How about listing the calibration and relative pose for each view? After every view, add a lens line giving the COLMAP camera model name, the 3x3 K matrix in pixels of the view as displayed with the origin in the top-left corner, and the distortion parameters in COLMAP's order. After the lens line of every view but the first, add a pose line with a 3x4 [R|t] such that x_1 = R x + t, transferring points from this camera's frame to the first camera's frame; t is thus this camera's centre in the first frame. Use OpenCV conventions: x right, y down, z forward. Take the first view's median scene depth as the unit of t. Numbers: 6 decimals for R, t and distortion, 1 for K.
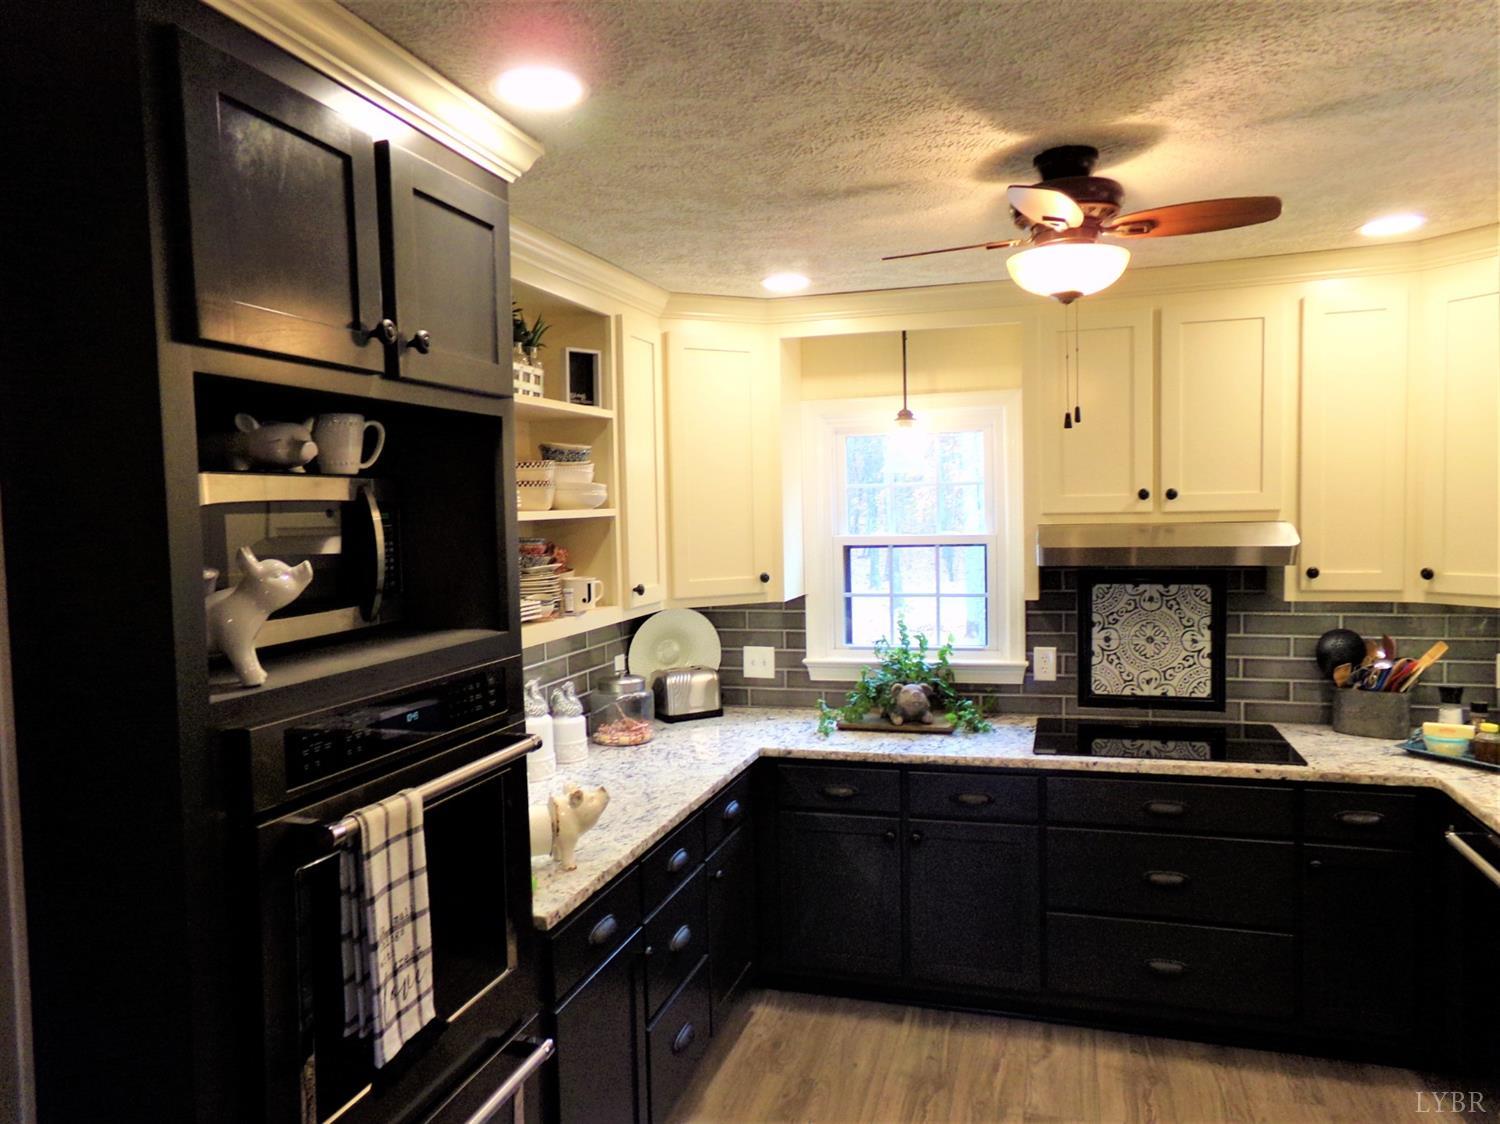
lens RADIAL K [[1031.6, 0, 742.1], [0, 1031.6, 570.2], [0, 0, 1]] dist [-0.079509, 0.133031]
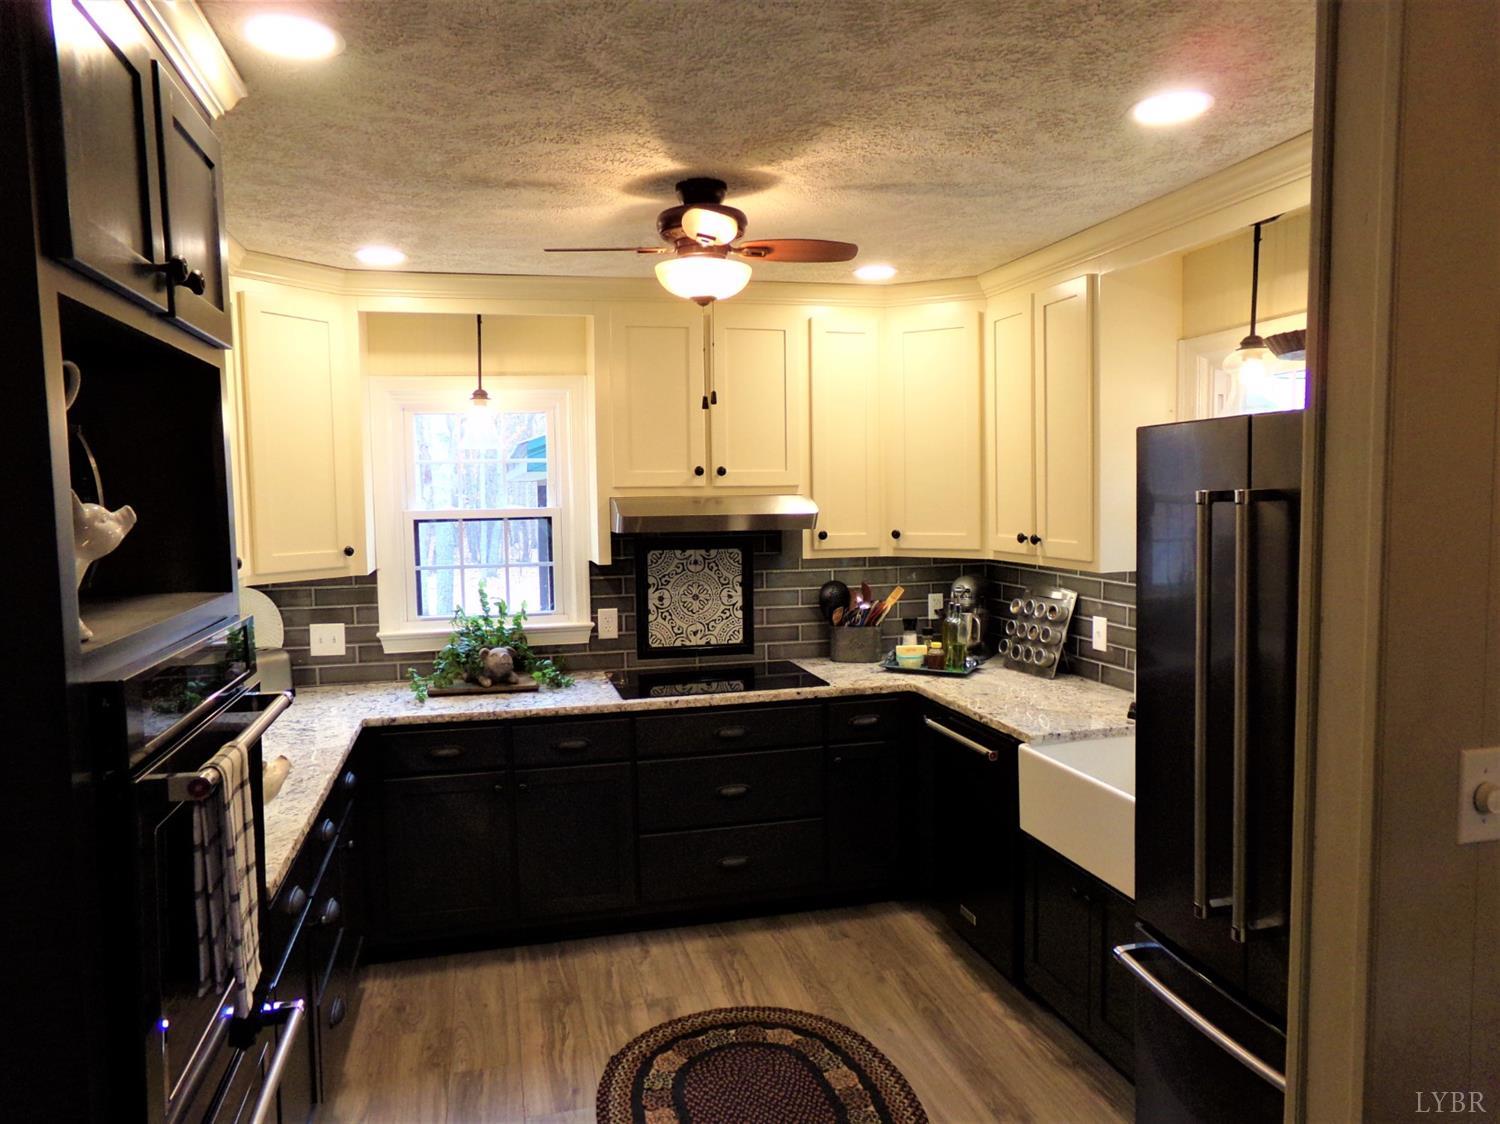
lens RADIAL K [[1038.4, 0, 737.3], [0, 1038.4, 570.9], [0, 0, 1]] dist [-0.162717, 0.330529]
pose [[0.853643, -0.029809, 0.520004, -0.188398], [0.024657, 0.999554, 0.016822, 0.021135], [-0.520274, -0.001538, 0.853998, -0.038542]]
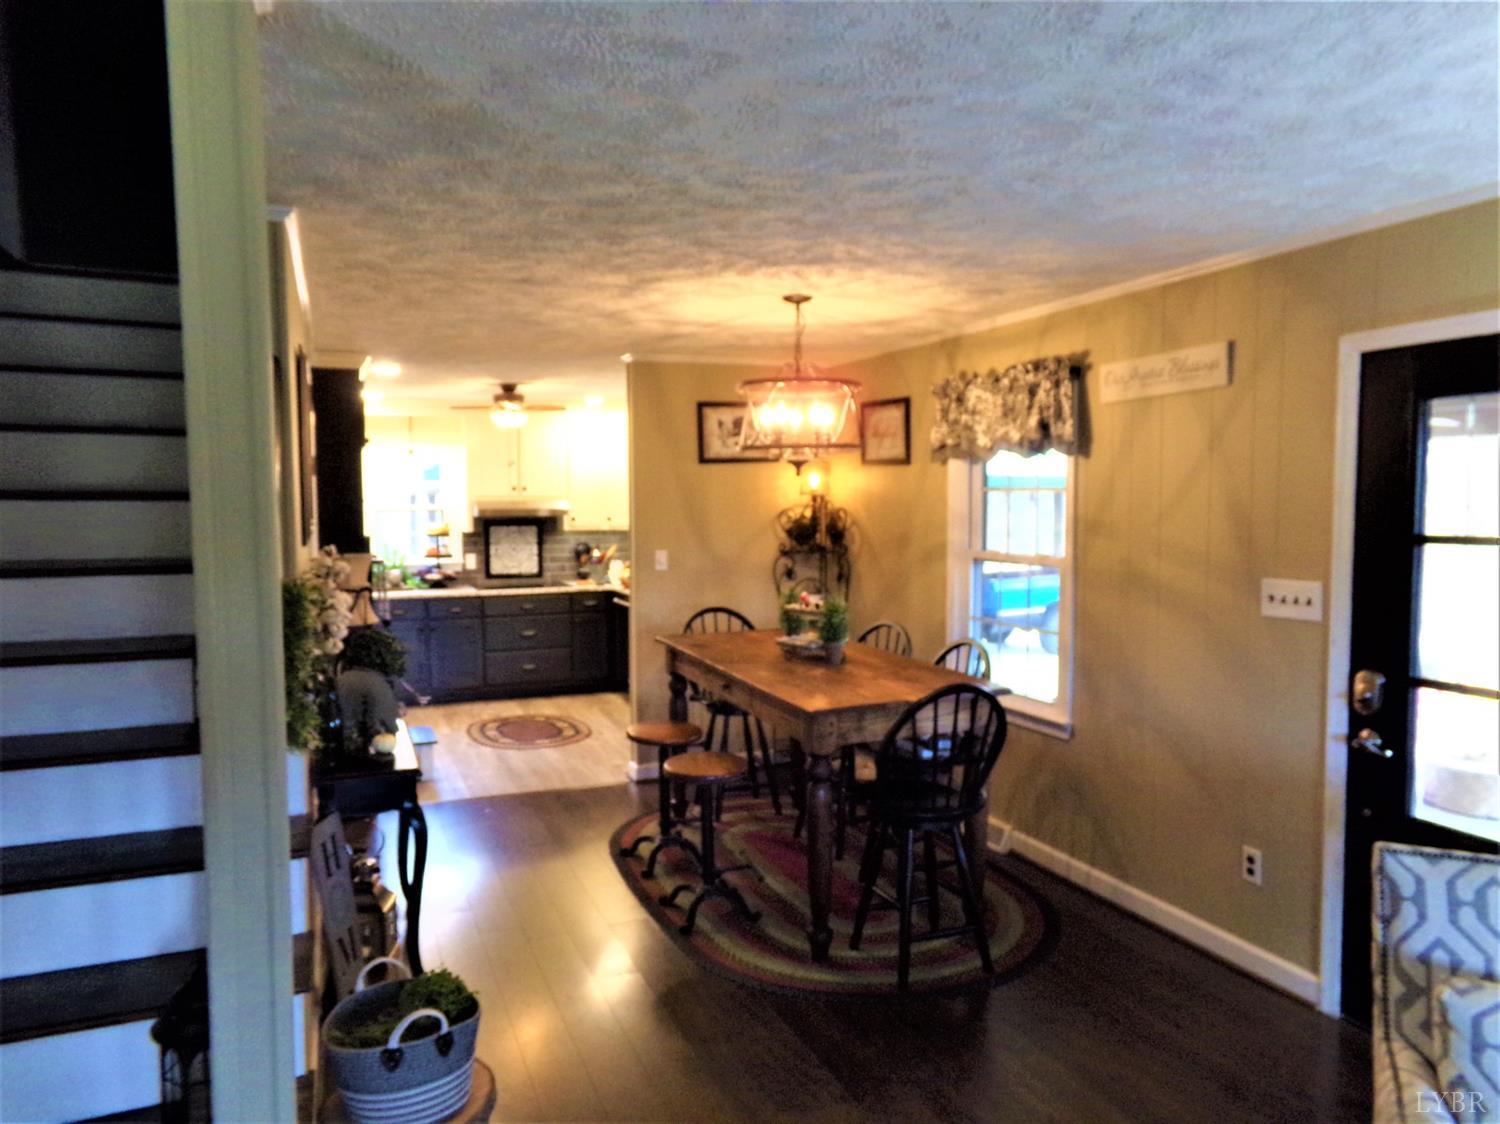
lens RADIAL K [[1038.4, 0, 737.3], [0, 1038.4, 570.9], [0, 0, 1]] dist [-0.162717, 0.330529]
pose [[0.771041, -0.026870, 0.636218, -0.795933], [0.025816, 0.999607, 0.010930, 0.114130], [-0.636262, 0.007997, 0.771432, -1.295417]]
